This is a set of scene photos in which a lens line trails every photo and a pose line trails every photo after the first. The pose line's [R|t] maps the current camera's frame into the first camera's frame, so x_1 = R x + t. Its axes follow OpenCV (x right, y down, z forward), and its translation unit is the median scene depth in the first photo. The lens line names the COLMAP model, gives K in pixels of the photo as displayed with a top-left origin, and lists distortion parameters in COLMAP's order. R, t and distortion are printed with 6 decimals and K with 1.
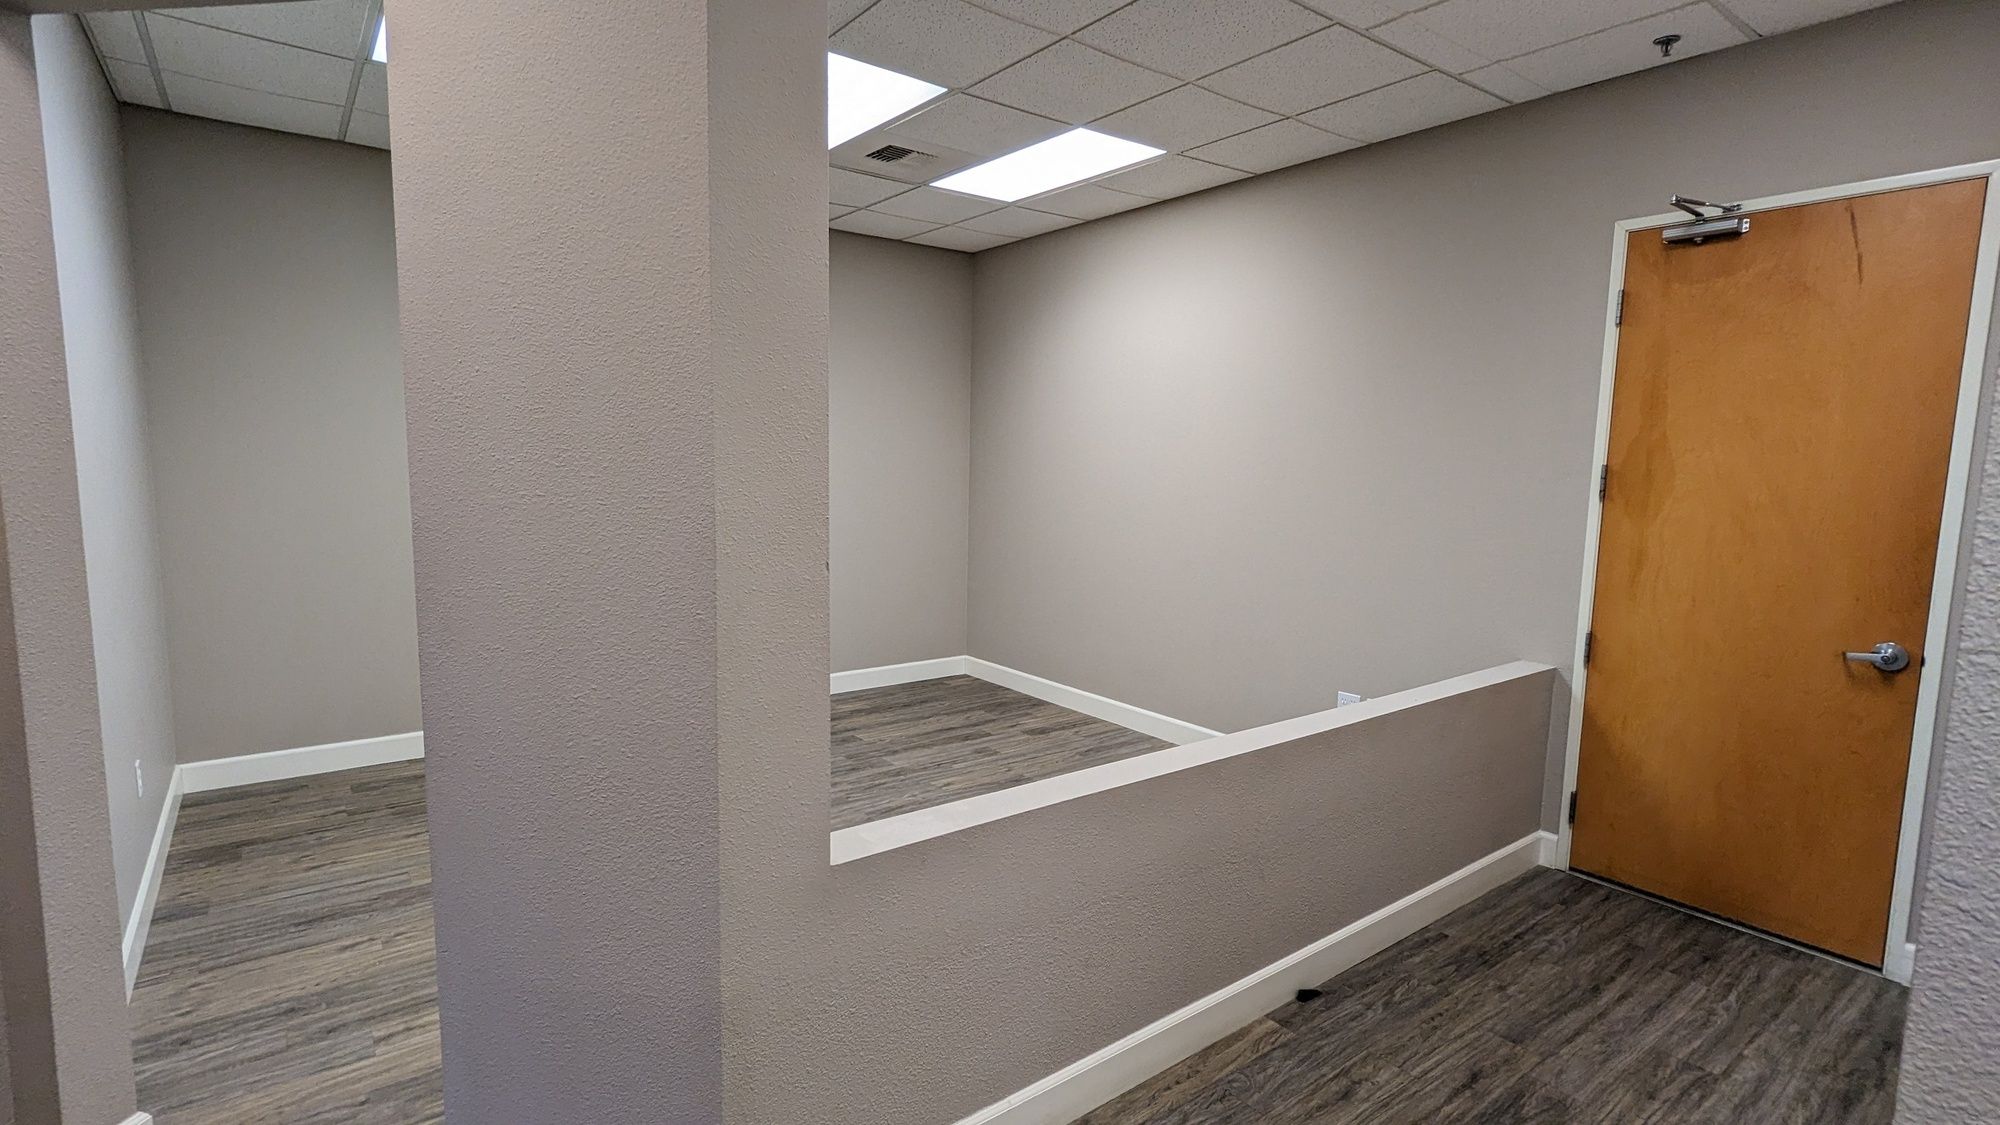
lens RADIAL K [[951.6, 0, 1005.3], [0, 951.6, 565.4], [0, 0, 1]] dist [-0.000495, -0.000180]
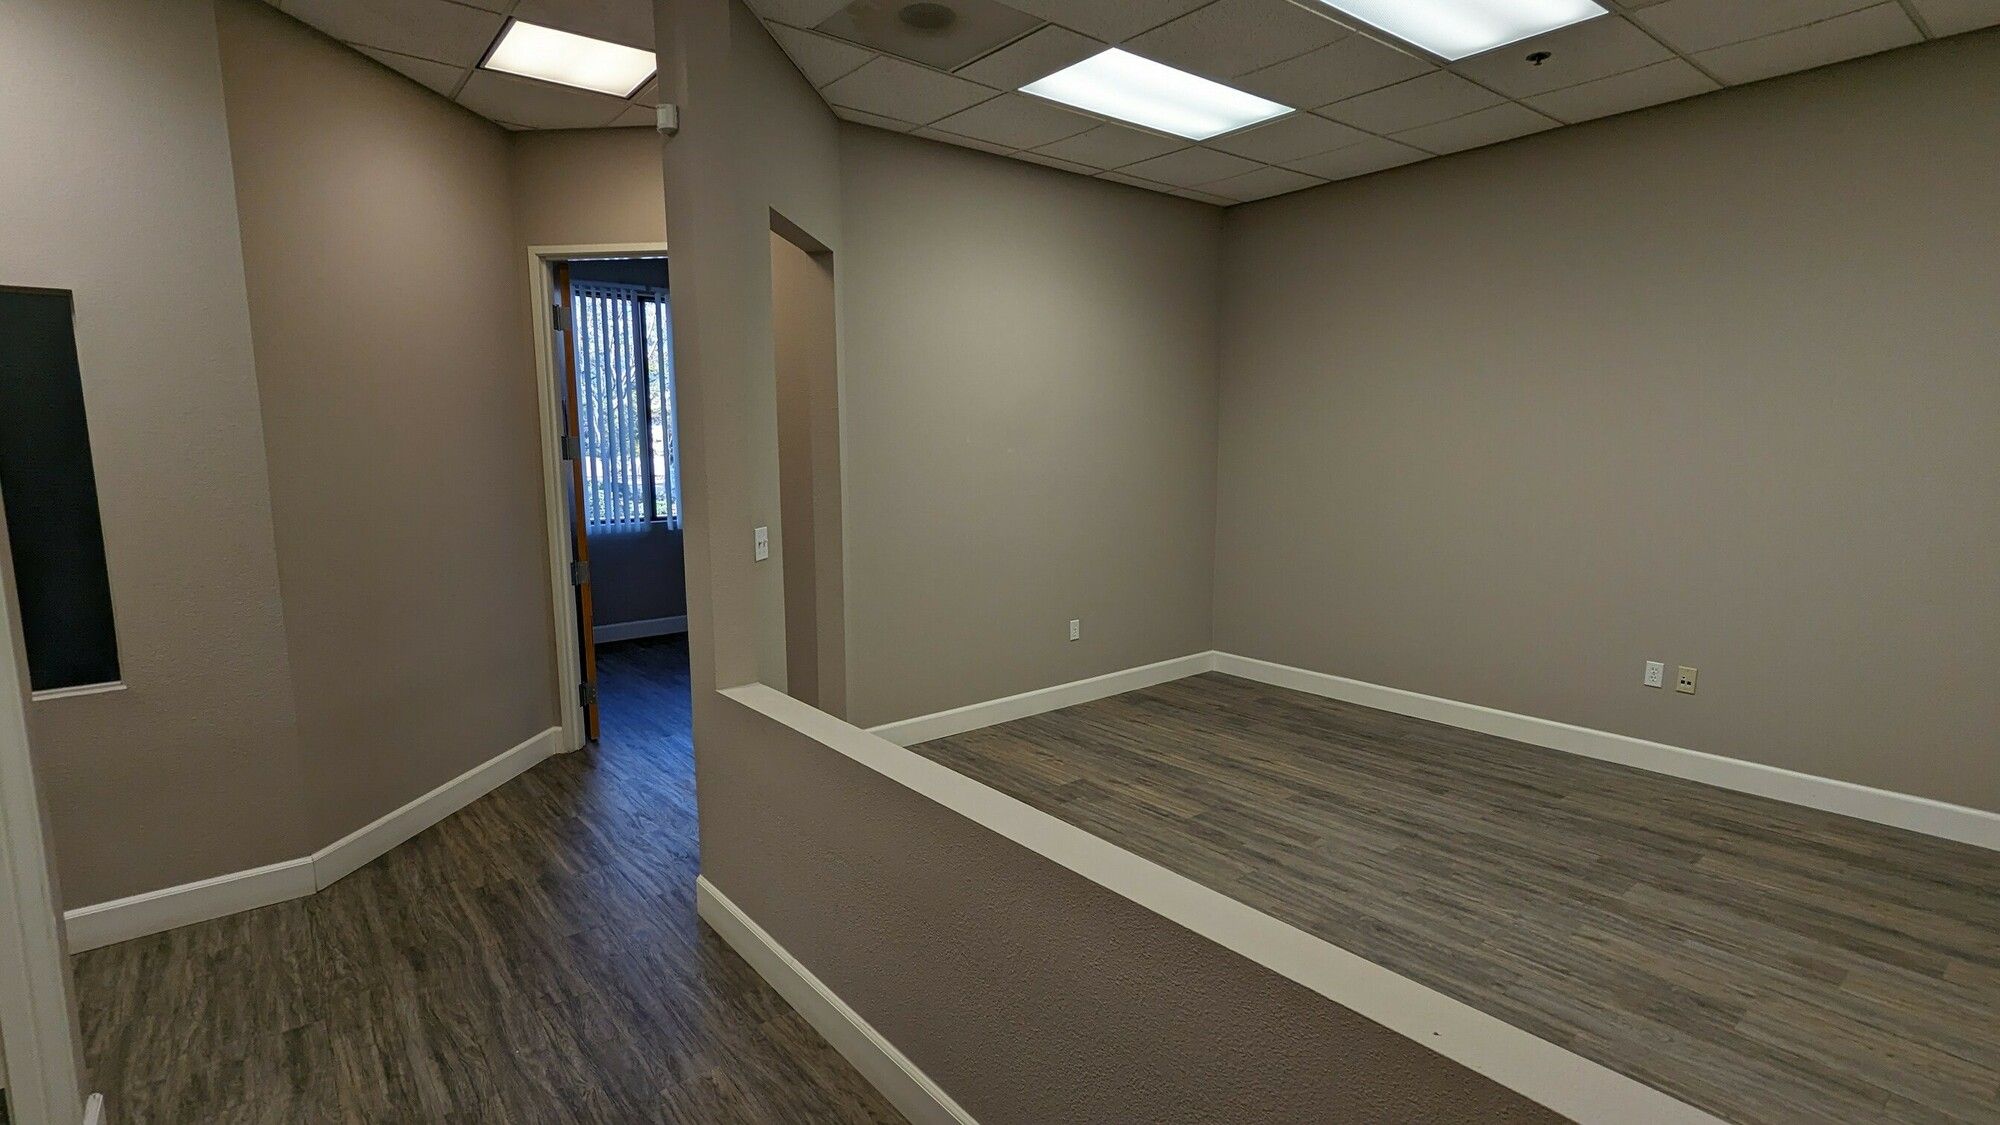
lens RADIAL K [[951.6, 0, 980.3], [0, 951.6, 562.1], [0, 0, 1]] dist [-0.000495, -0.000180]
pose [[0.013328, 0.111035, -0.993727, 0.542785], [-0.110547, 0.987887, 0.108900, -0.044163], [0.993781, 0.108403, 0.025441, 0.547907]]
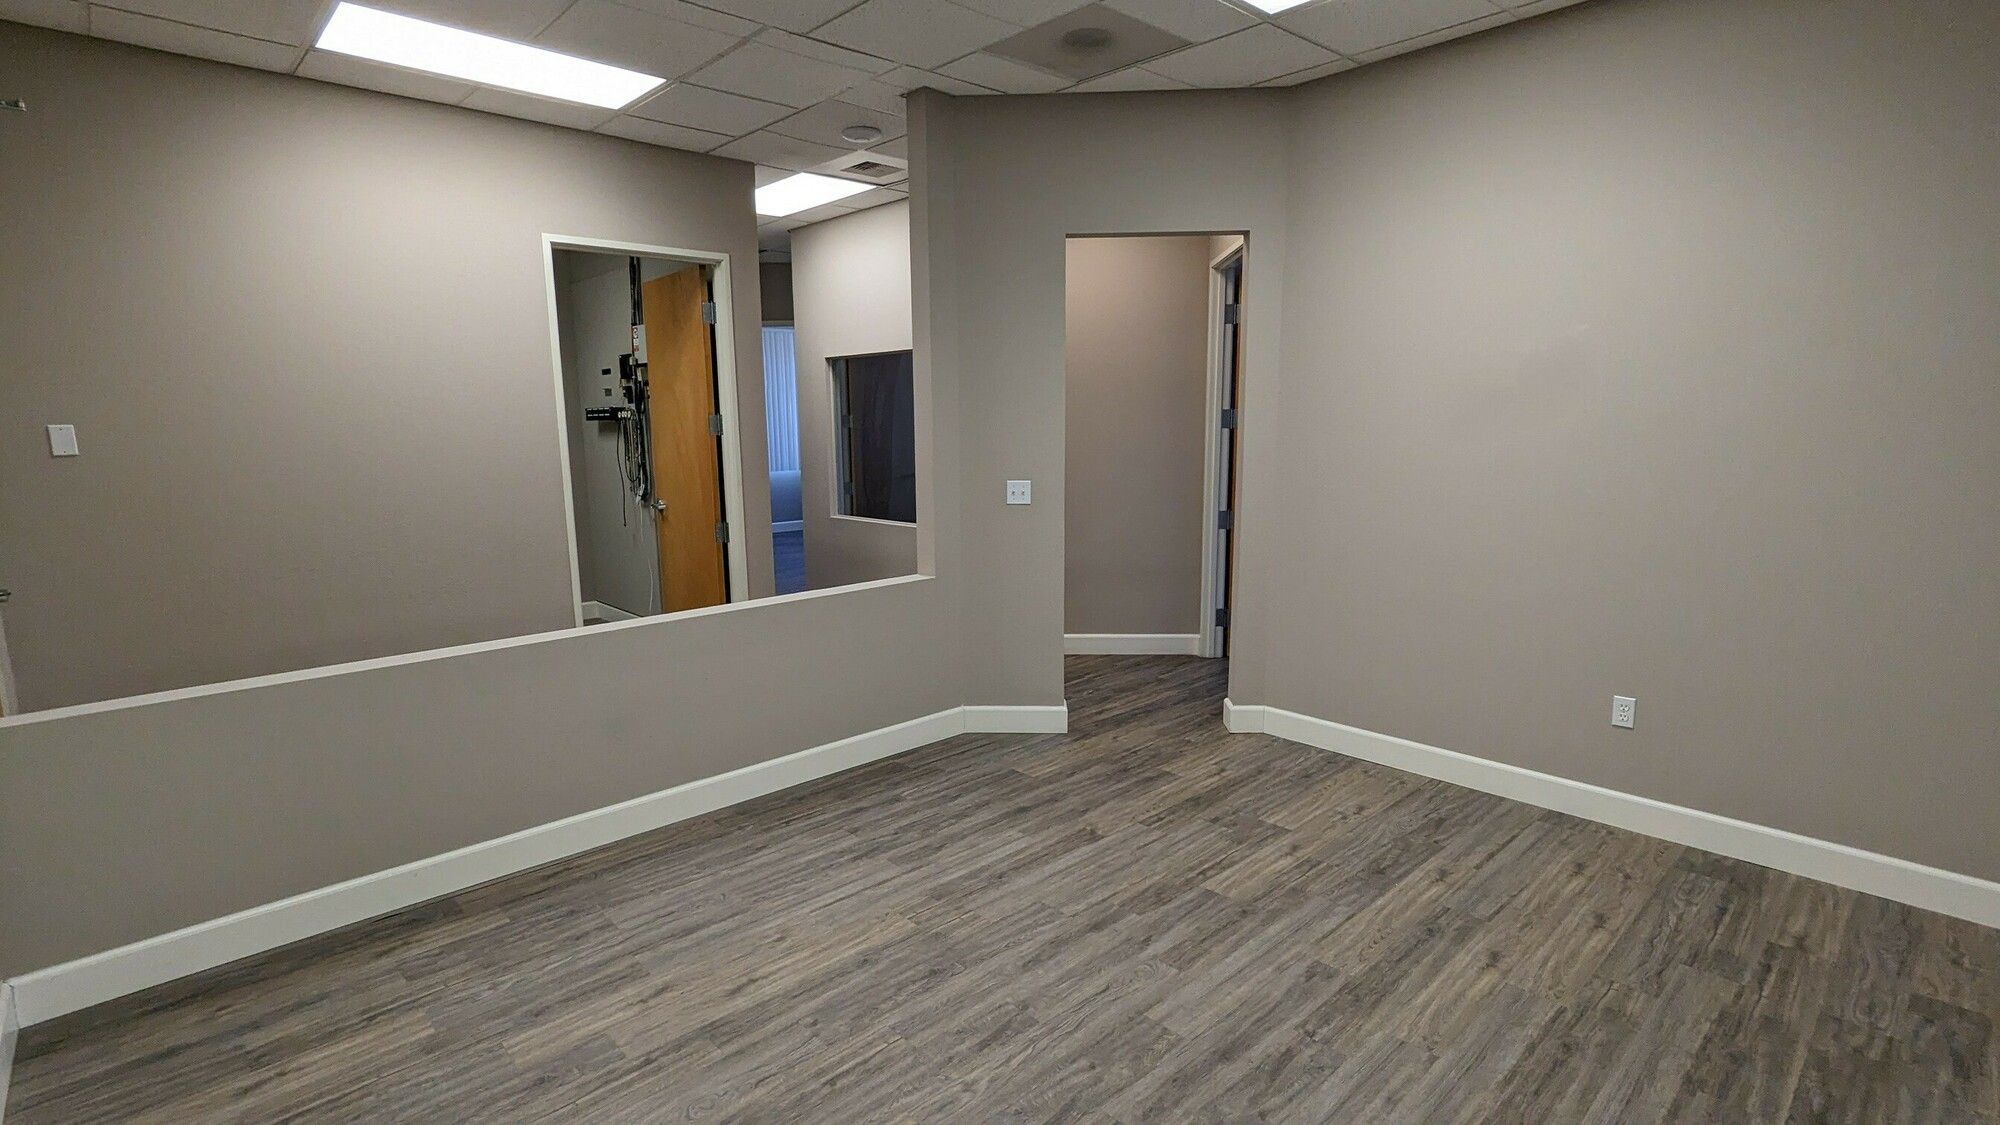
lens RADIAL K [[951.6, 0, 994.7], [0, 951.6, 566.6], [0, 0, 1]] dist [-0.000495, -0.000180]
pose [[-0.995185, 0.003810, -0.097939, -0.060090], [-0.023123, 0.961912, 0.272380, -0.153500], [0.095246, 0.273333, -0.957192, 1.363769]]
